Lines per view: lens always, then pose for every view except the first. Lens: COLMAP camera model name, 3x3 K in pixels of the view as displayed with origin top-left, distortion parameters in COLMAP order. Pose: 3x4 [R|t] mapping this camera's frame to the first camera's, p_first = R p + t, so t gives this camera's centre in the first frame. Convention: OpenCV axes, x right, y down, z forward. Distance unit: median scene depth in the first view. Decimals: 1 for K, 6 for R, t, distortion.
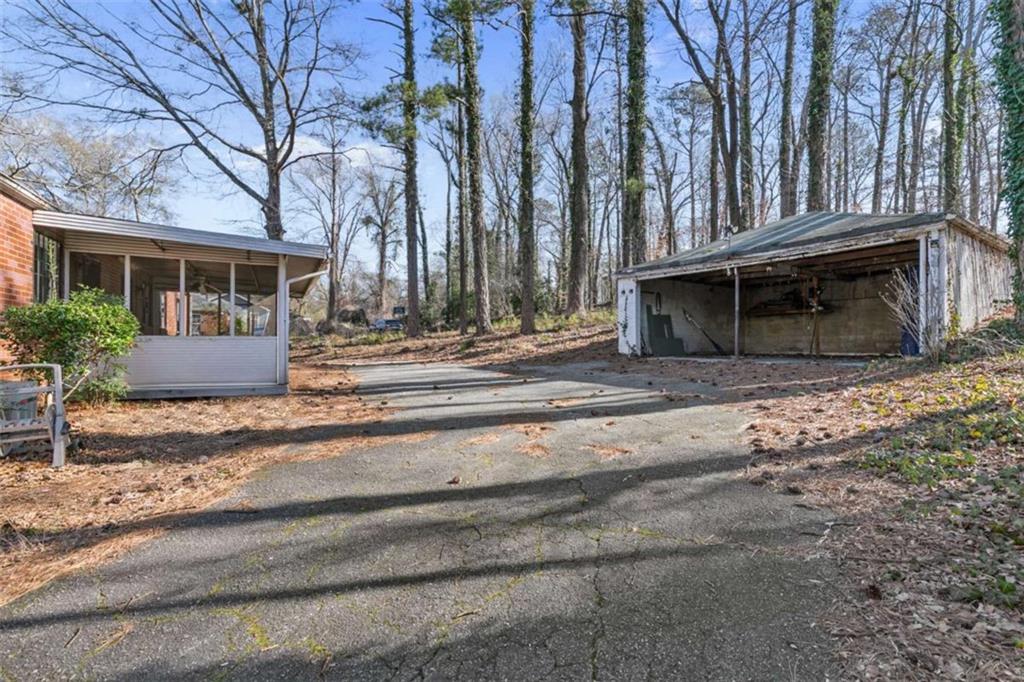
lens RADIAL K [[445.2, 0, 512.0], [0, 445.2, 339.6], [0, 0, 1]] dist [0.000247, -0.000001]
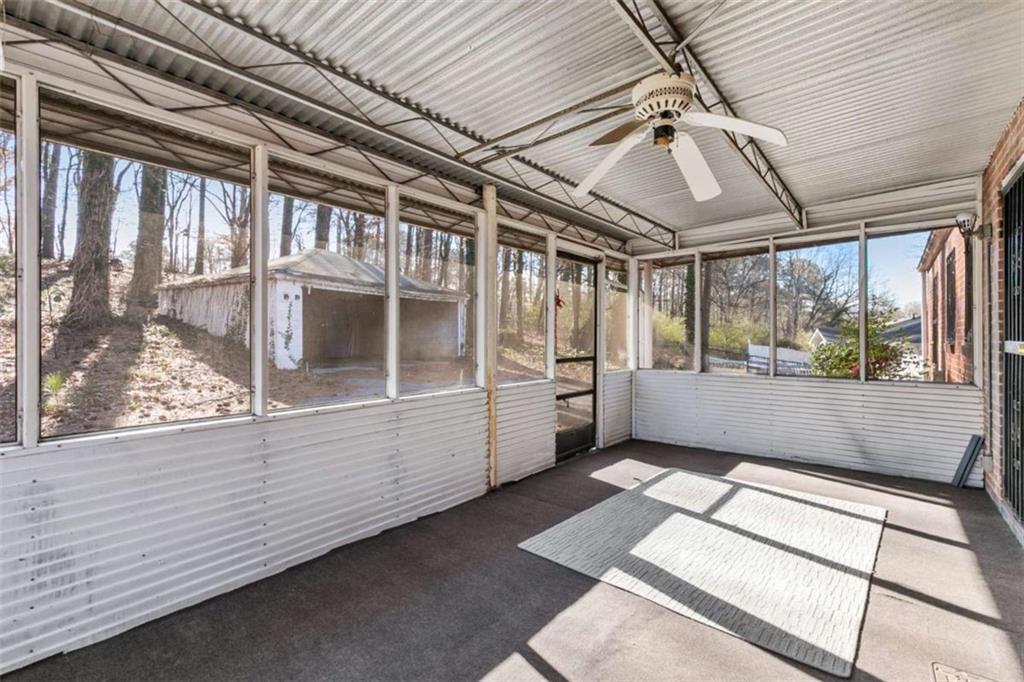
lens RADIAL K [[445.2, 0, 511.7], [0, 445.2, 339.2], [0, 0, 1]] dist [0.000247, -0.000001]
pose [[-0.363190, 0.001312, 0.931714, -0.715795], [0.000474, 0.999999, -0.001224, -0.024928], [-0.931715, -0.000003, -0.363190, 0.937319]]
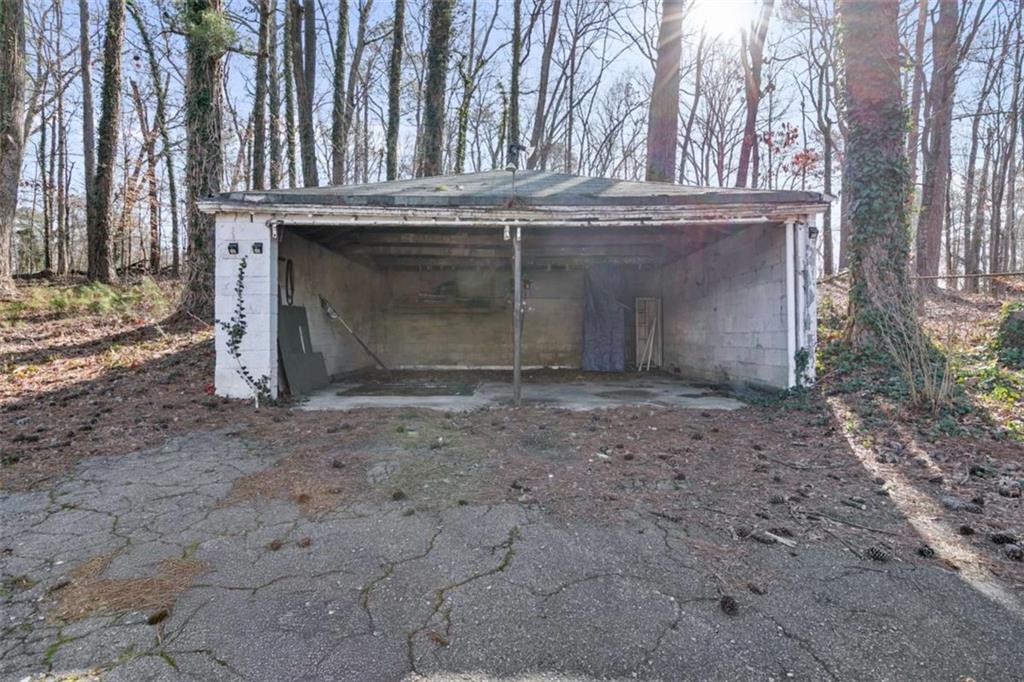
lens RADIAL K [[521.3, 0, 514.0], [0, 521.3, 335.3], [0, 0, 1]] dist [0.002998, 0.000348]
pose [[0.554353, 0.000944, 0.832281, -0.005259], [-0.005671, 0.999980, 0.002643, -0.029640], [-0.832262, -0.006185, 0.554347, 0.536694]]
